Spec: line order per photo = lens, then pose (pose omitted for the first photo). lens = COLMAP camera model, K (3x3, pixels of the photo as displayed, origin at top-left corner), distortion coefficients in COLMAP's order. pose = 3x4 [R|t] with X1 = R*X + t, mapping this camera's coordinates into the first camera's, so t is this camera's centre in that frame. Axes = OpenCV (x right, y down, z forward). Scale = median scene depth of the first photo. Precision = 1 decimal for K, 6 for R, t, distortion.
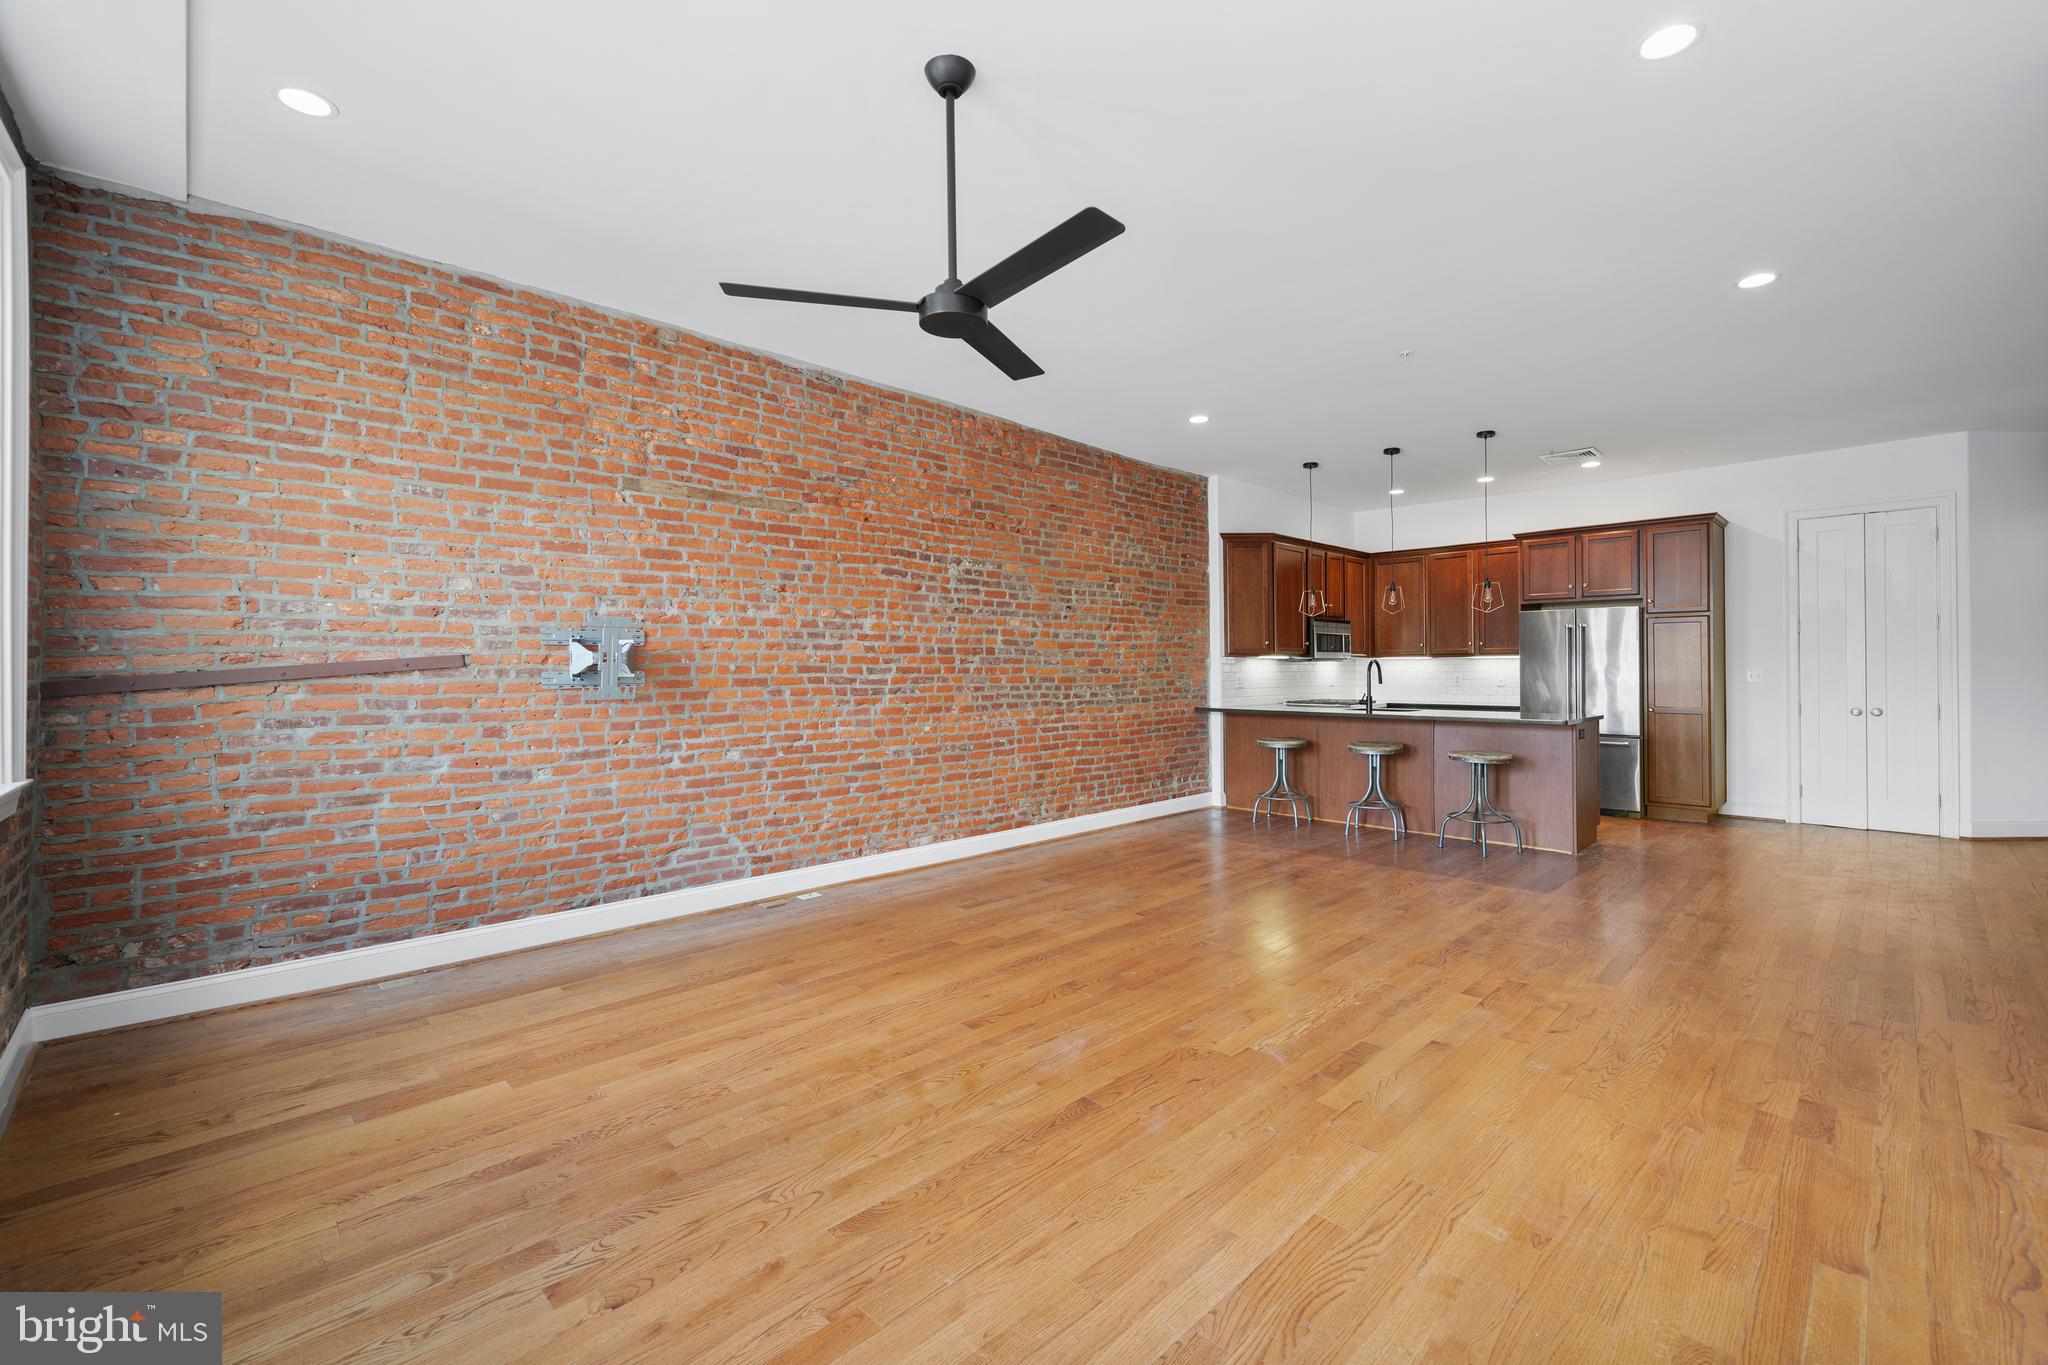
lens RADIAL K [[852.2, 0, 1042.8], [0, 852.2, 651.4], [0, 0, 1]] dist [0.003115, 0.000133]
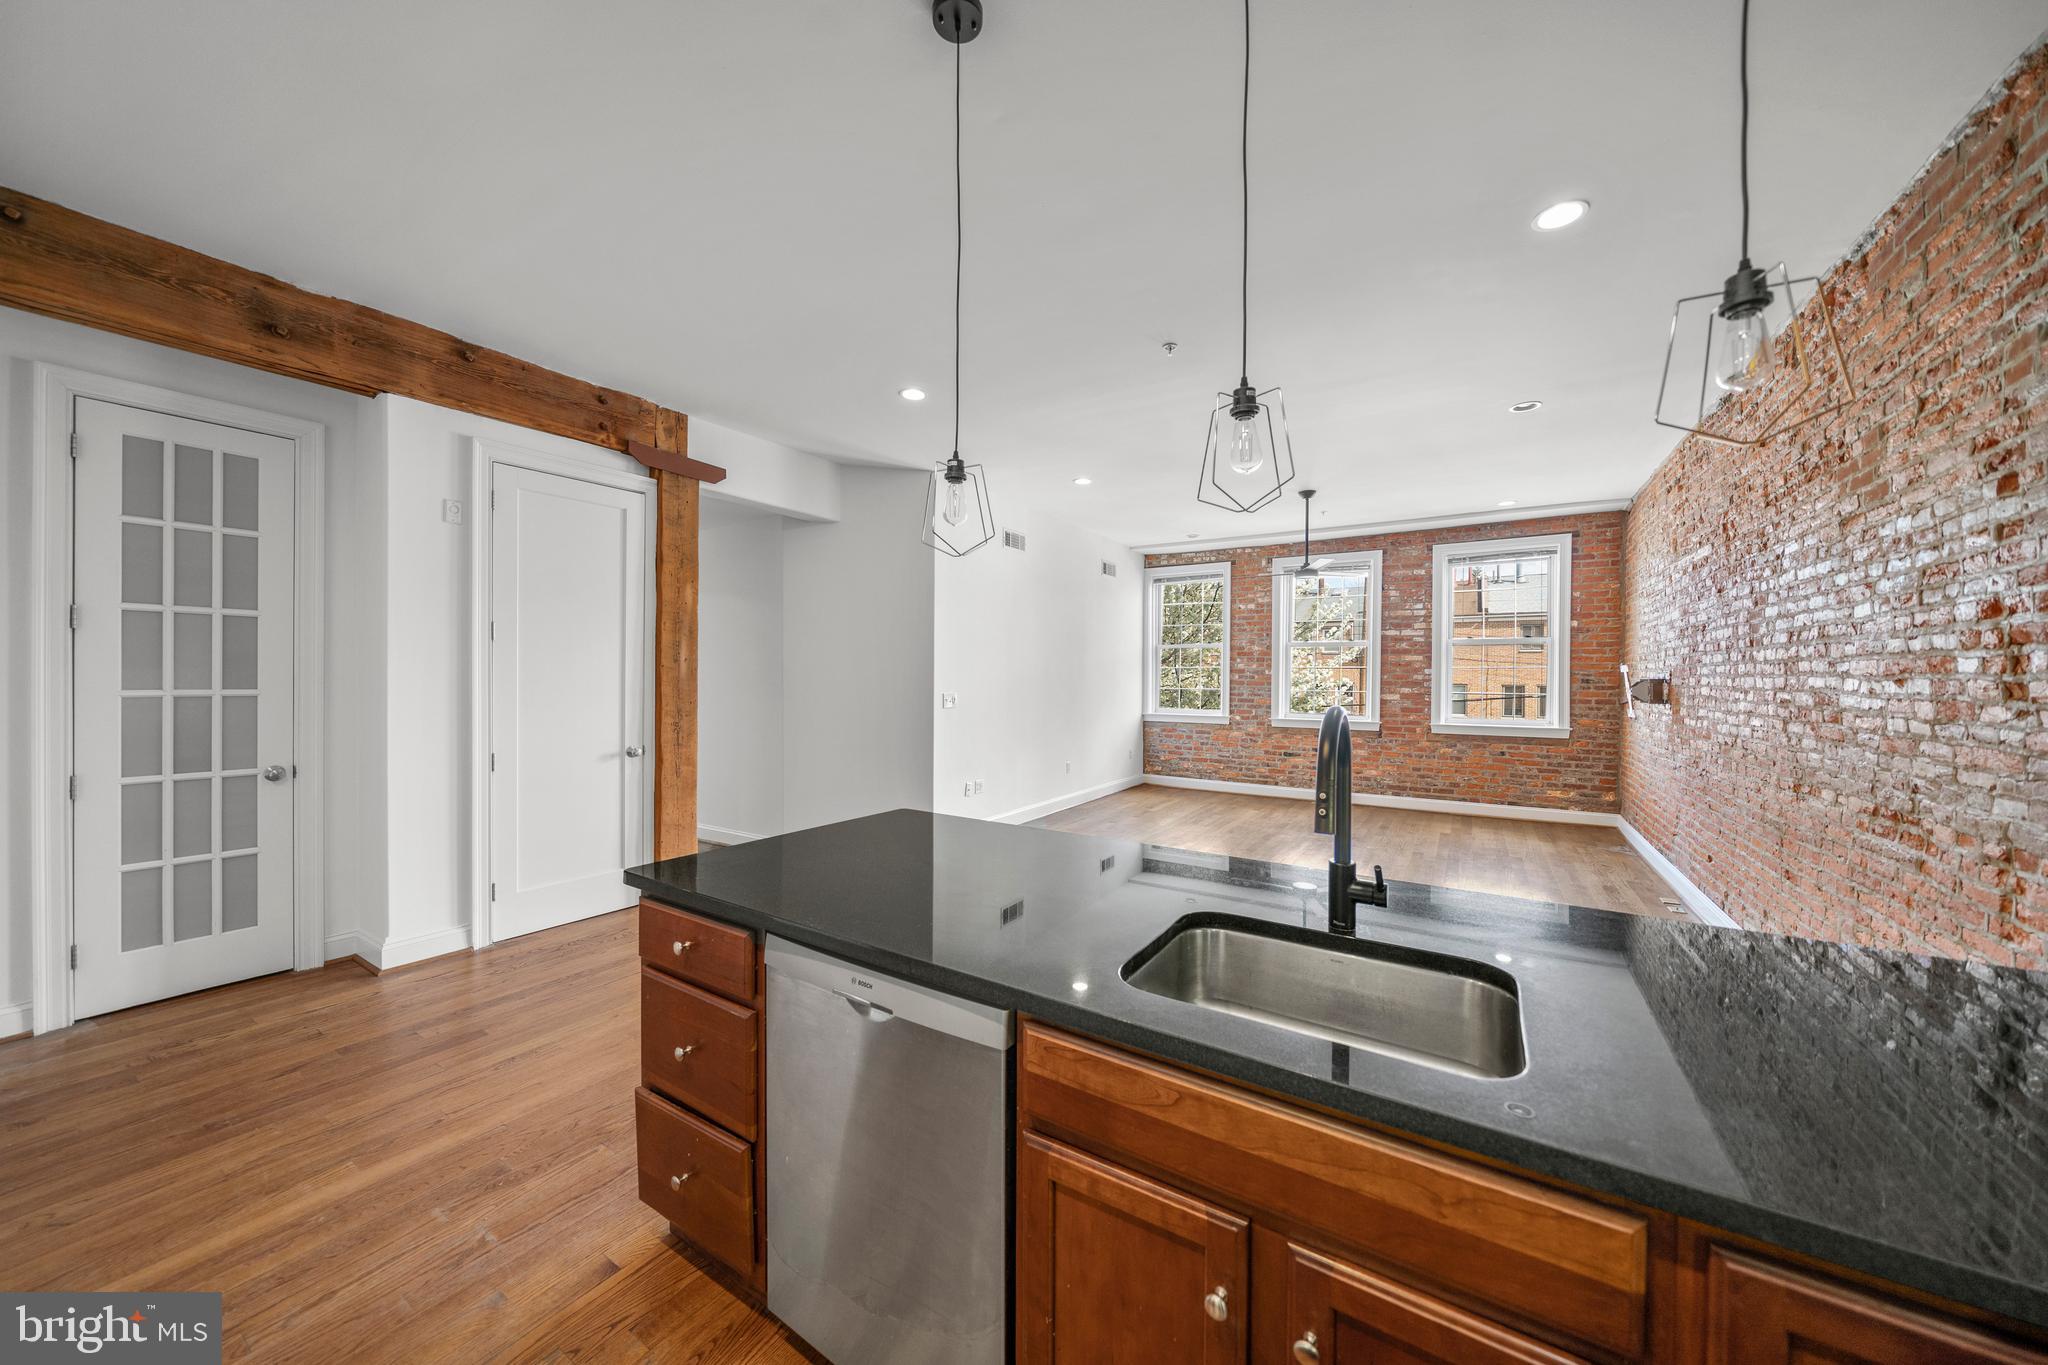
lens RADIAL K [[694.8, 0, 1034.7], [0, 694.8, 679.0], [0, 0, 1]] dist [-0.025696, 0.003534]
pose [[-0.973820, -0.003749, -0.227291, 0.615352], [0.000388, 0.999835, -0.018152, 0.005860], [0.227321, -0.017765, -0.973658, 1.416257]]
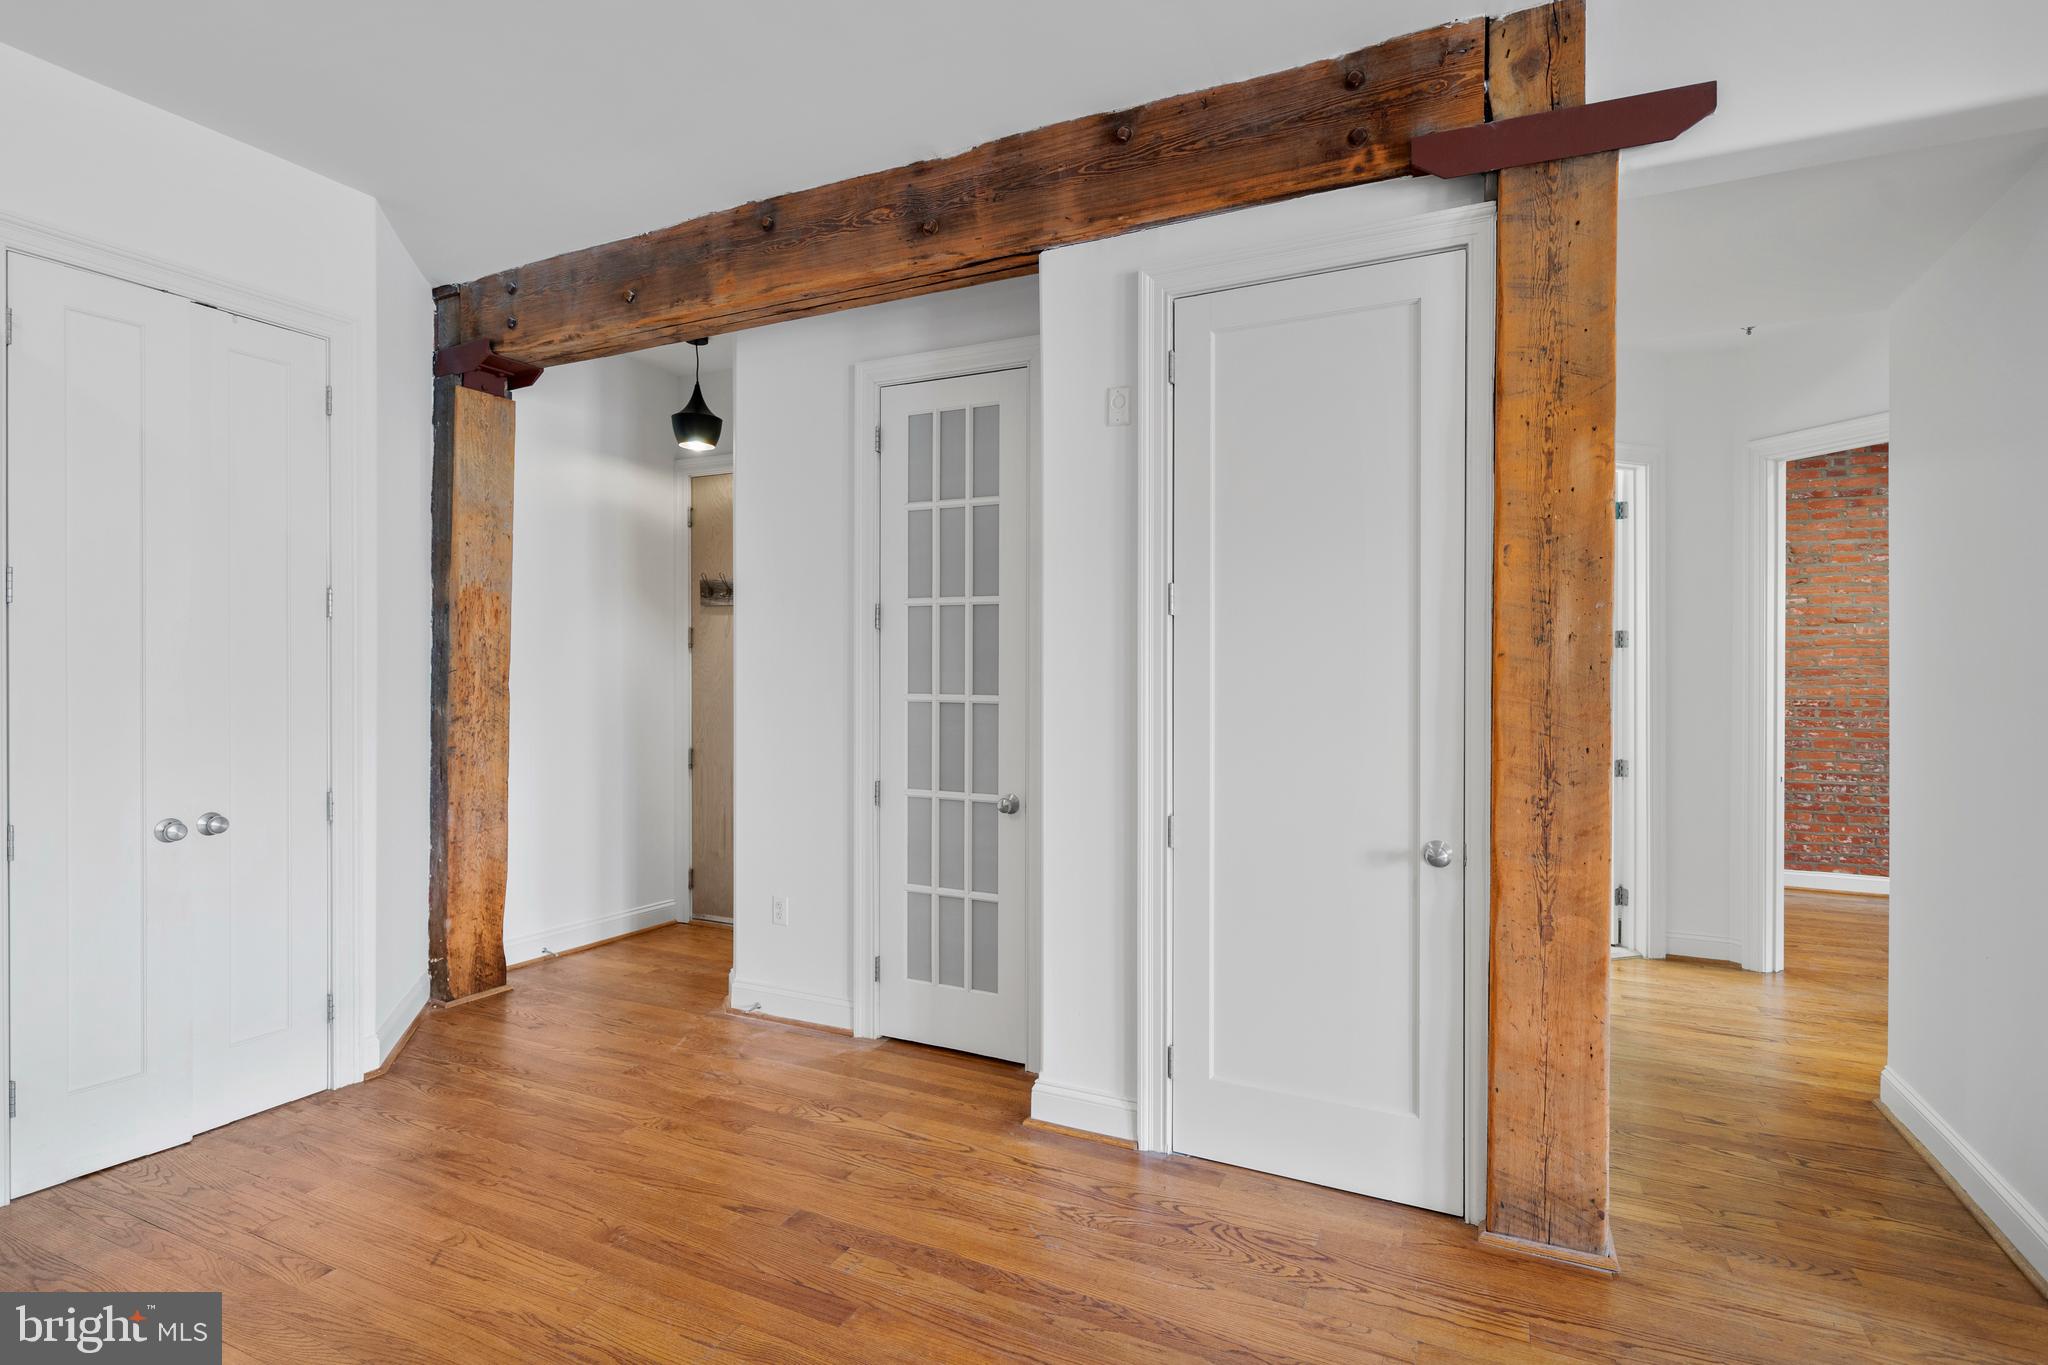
lens RADIAL K [[1000.6, 0, 1017.3], [0, 1000.6, 675.7], [0, 0, 1]] dist [0.006022, -0.000080]
pose [[-0.335116, -0.003938, 0.942169, 0.496681], [-0.022068, 0.999750, -0.003671, -0.006085], [-0.941918, -0.022022, -0.335119, 0.951255]]
